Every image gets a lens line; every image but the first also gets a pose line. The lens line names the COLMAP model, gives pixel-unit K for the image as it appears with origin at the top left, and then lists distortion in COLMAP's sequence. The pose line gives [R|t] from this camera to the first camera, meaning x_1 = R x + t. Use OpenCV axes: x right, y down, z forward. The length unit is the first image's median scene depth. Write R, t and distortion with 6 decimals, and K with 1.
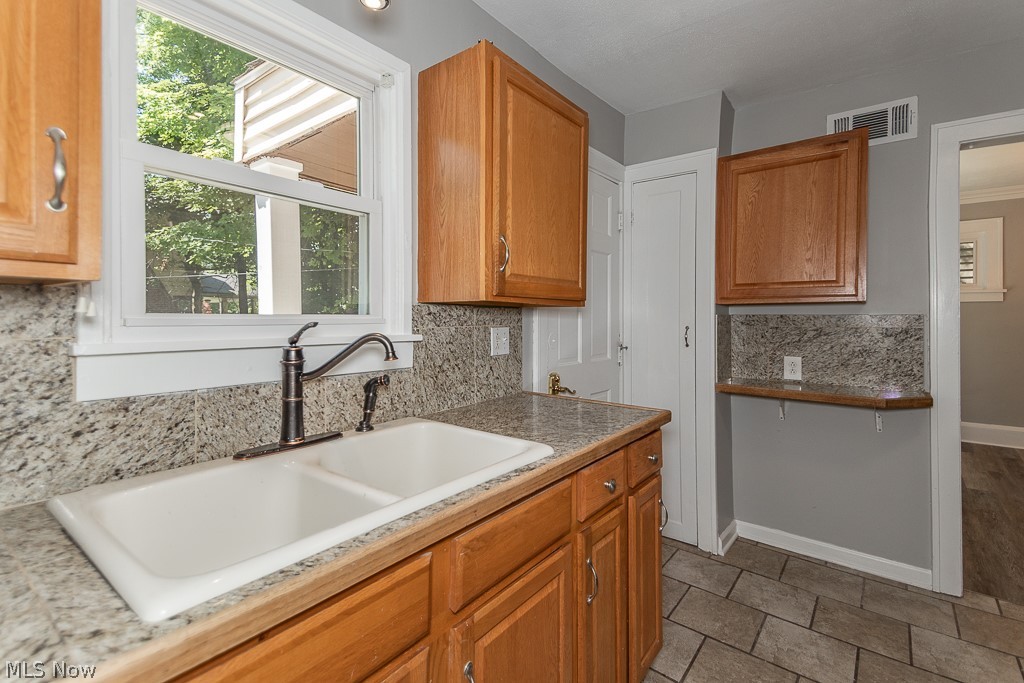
lens RADIAL K [[462.1, 0, 513.6], [0, 462.1, 341.8], [0, 0, 1]] dist [0.071581, -0.028014]
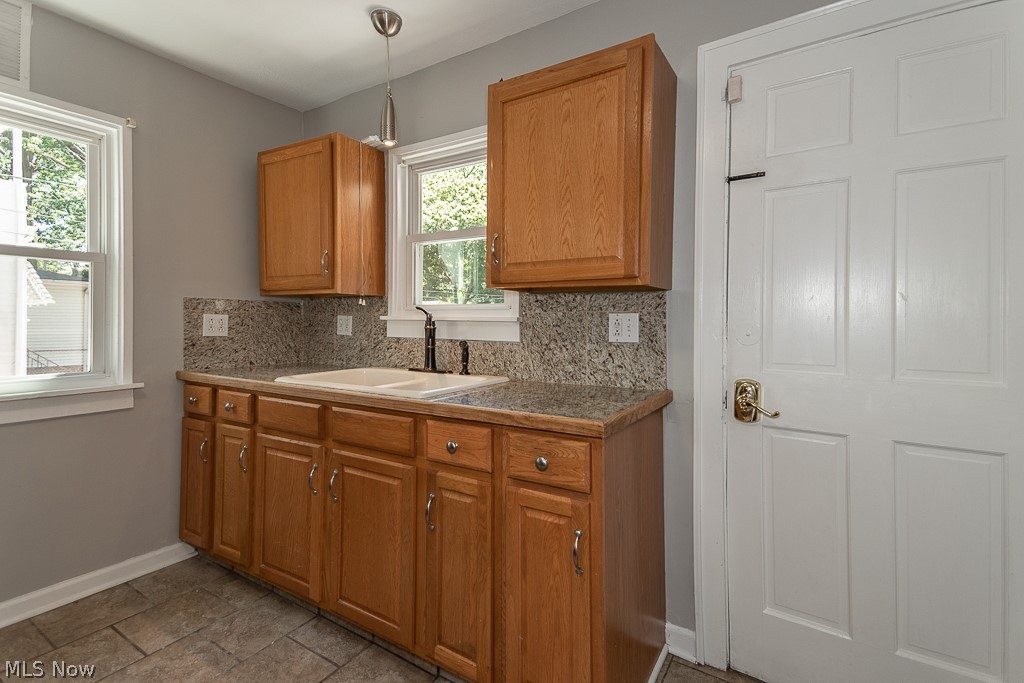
lens RADIAL K [[462.1, 0, 513.6], [0, 462.1, 341.8], [0, 0, 1]] dist [0.071581, -0.028014]
pose [[0.125129, 0.047923, -0.990982, 1.019053], [-0.056349, 0.997564, 0.041127, 0.000998], [0.990539, 0.050695, 0.127524, 0.761660]]
